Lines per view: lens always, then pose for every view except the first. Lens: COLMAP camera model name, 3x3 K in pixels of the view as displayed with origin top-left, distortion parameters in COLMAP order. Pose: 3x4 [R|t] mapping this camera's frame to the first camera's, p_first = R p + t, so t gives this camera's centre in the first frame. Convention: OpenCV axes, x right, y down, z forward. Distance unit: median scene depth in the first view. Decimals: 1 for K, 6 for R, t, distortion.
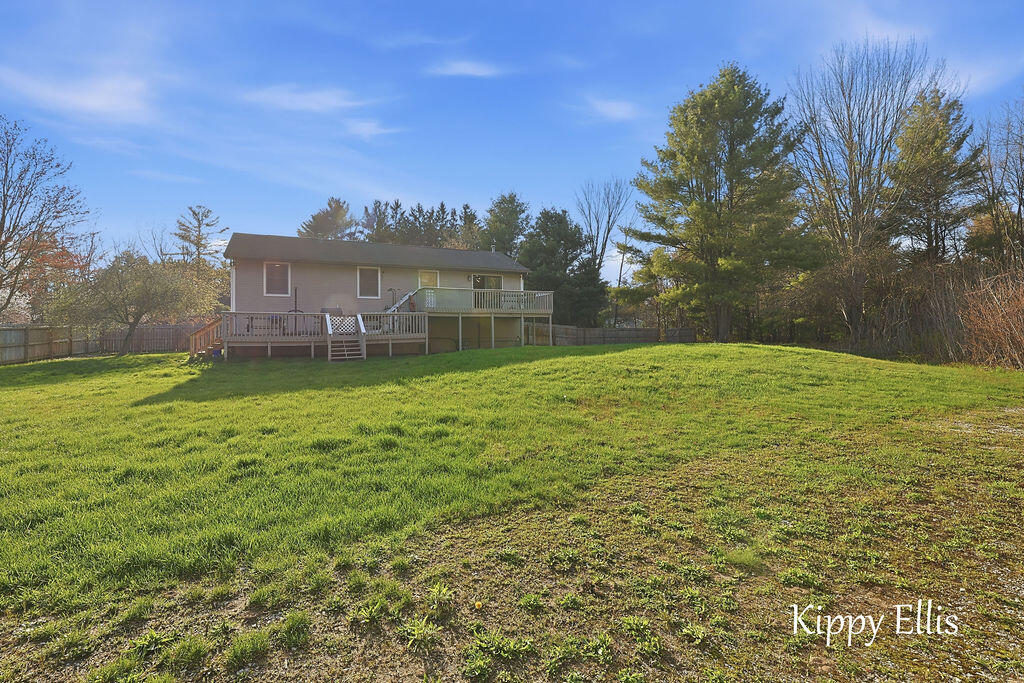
lens RADIAL K [[462.9, 0, 513.0], [0, 462.9, 330.9], [0, 0, 1]] dist [-0.002380, 0.000674]
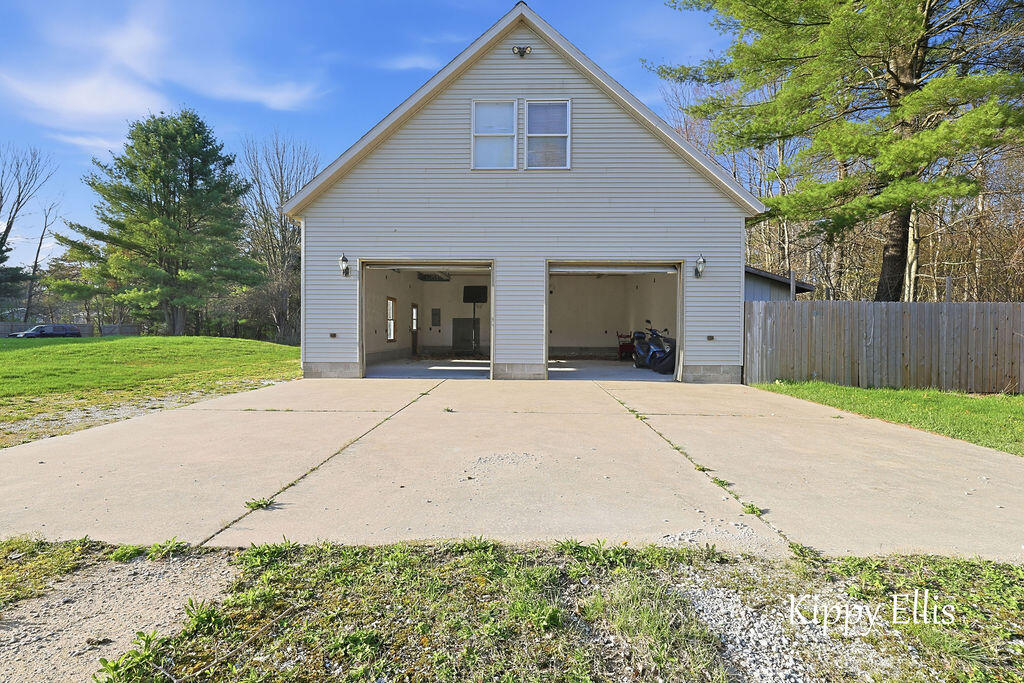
lens RADIAL K [[462.9, 0, 513.0], [0, 462.9, 330.9], [0, 0, 1]] dist [-0.002380, 0.000674]
pose [[0.468576, 0.015801, 0.883282, -0.203839], [-0.016443, 0.999823, -0.009163, 0.003777], [-0.883270, -0.010230, 0.468753, -0.333112]]
